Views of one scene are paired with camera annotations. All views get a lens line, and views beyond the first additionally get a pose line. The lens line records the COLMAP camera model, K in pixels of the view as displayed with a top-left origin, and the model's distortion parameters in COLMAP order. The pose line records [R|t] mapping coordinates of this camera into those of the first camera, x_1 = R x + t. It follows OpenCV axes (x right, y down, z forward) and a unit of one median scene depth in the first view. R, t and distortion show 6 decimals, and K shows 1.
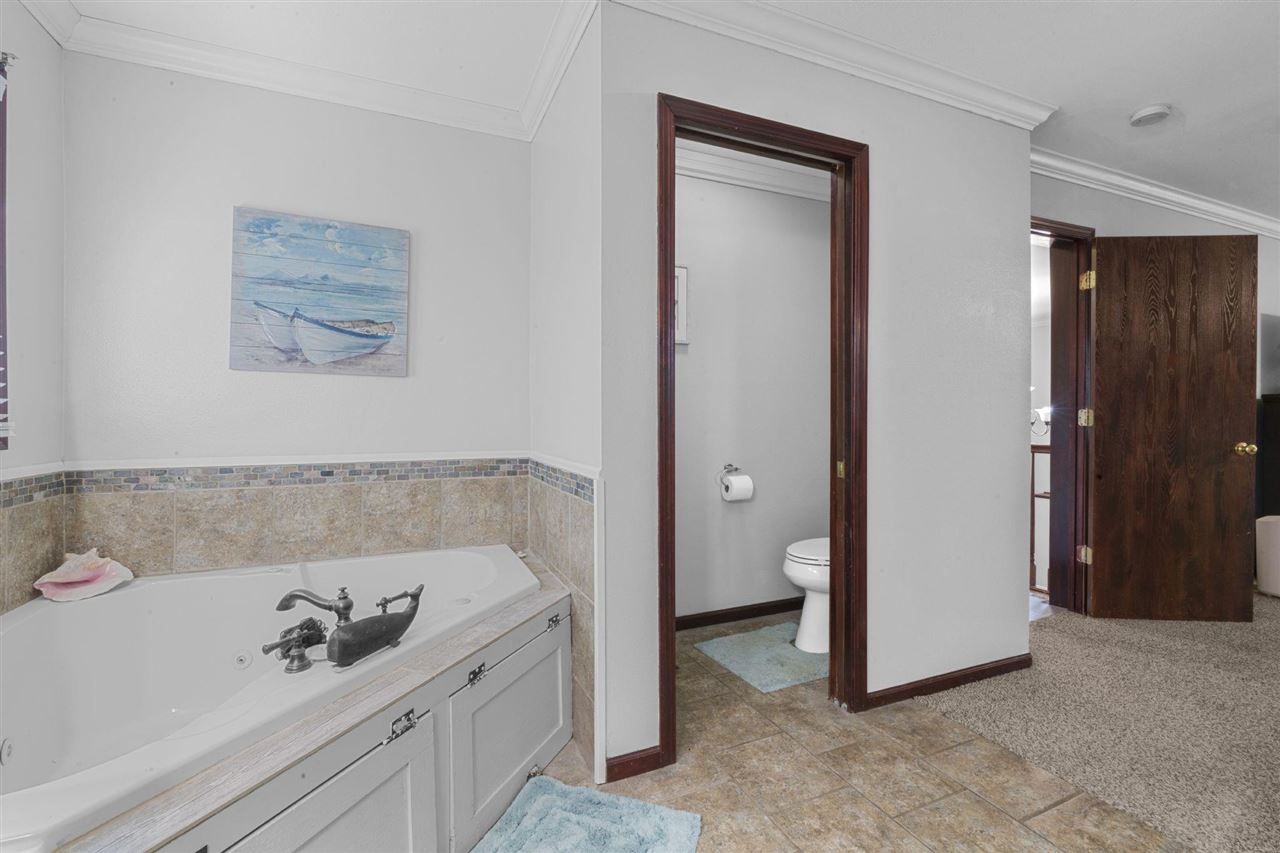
lens RADIAL K [[555.3, 0, 638.8], [0, 555.3, 413.8], [0, 0, 1]] dist [0.001539, 0.000048]
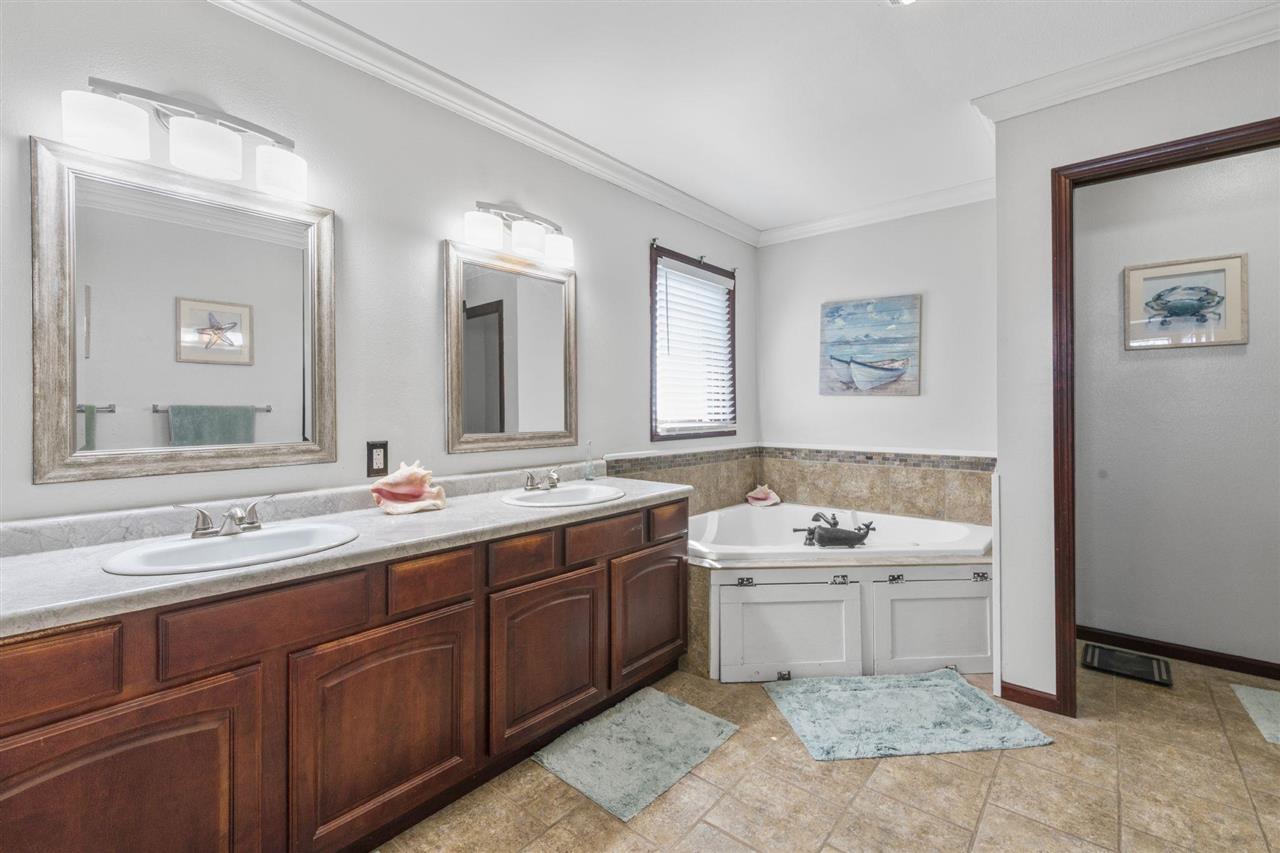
lens RADIAL K [[555.3, 0, 638.8], [0, 555.3, 413.8], [0, 0, 1]] dist [0.001539, 0.000048]
pose [[0.437729, 0.003494, -0.899100, 0.620992], [0.003724, 0.999977, 0.005699, -0.033054], [0.899099, -0.005842, 0.437705, -0.311020]]
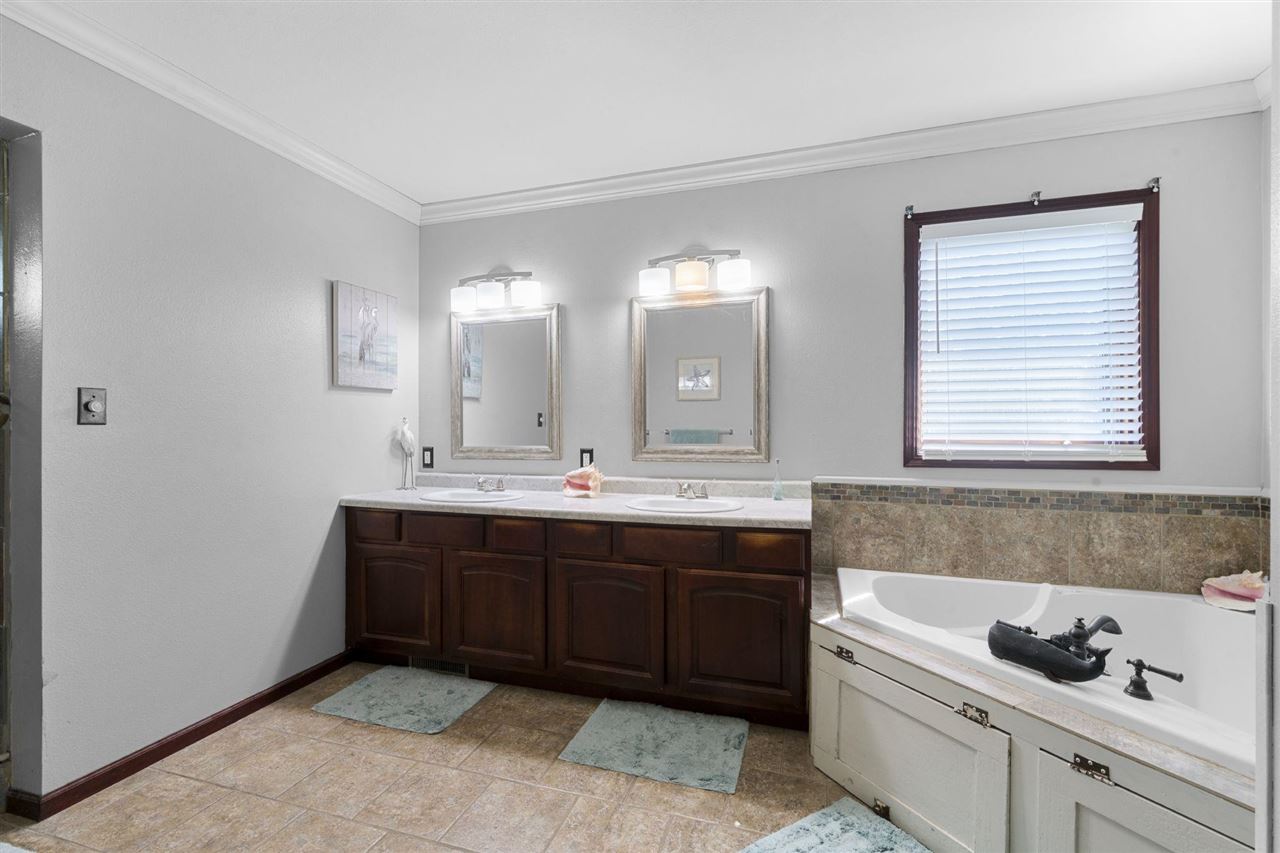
lens RADIAL K [[554.2, 0, 639.0], [0, 554.2, 434.1], [0, 0, 1]] dist [0.000818, -0.000198]
pose [[-0.657060, 0.008499, -0.753790, 0.548124], [0.002500, 0.999956, 0.009096, -0.030895], [0.753834, 0.004092, -0.657052, 0.723379]]
